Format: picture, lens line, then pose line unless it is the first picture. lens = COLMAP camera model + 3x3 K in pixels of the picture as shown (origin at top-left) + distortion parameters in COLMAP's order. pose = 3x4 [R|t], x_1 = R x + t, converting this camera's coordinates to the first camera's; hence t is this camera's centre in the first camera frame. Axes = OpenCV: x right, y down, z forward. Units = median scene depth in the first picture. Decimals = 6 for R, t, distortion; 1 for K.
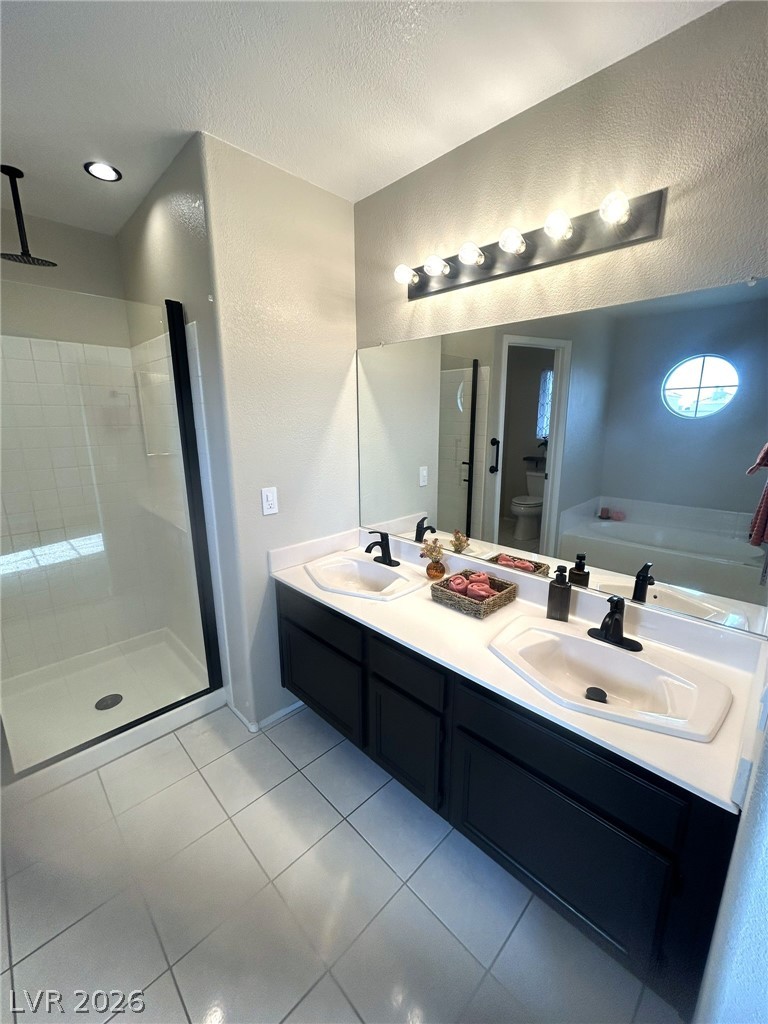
lens RADIAL K [[408.9, 0, 383.7], [0, 408.9, 510.6], [0, 0, 1]] dist [0.000592, -0.000272]
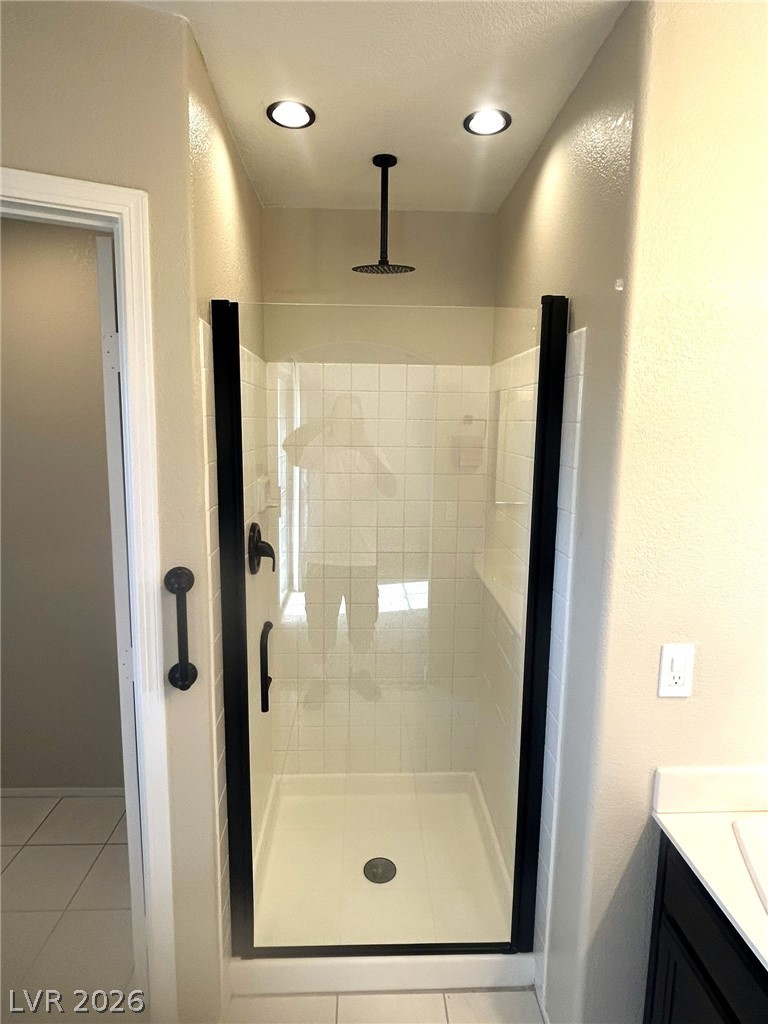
lens RADIAL K [[582.3, 0, 385.7], [0, 582.3, 514.6], [0, 0, 1]] dist [-0.004348, 0.000183]
pose [[0.745687, 0.112650, -0.656704, -0.100486], [-0.163160, 0.986469, -0.016051, -0.136853], [0.646010, 0.119117, 0.753977, 0.226535]]
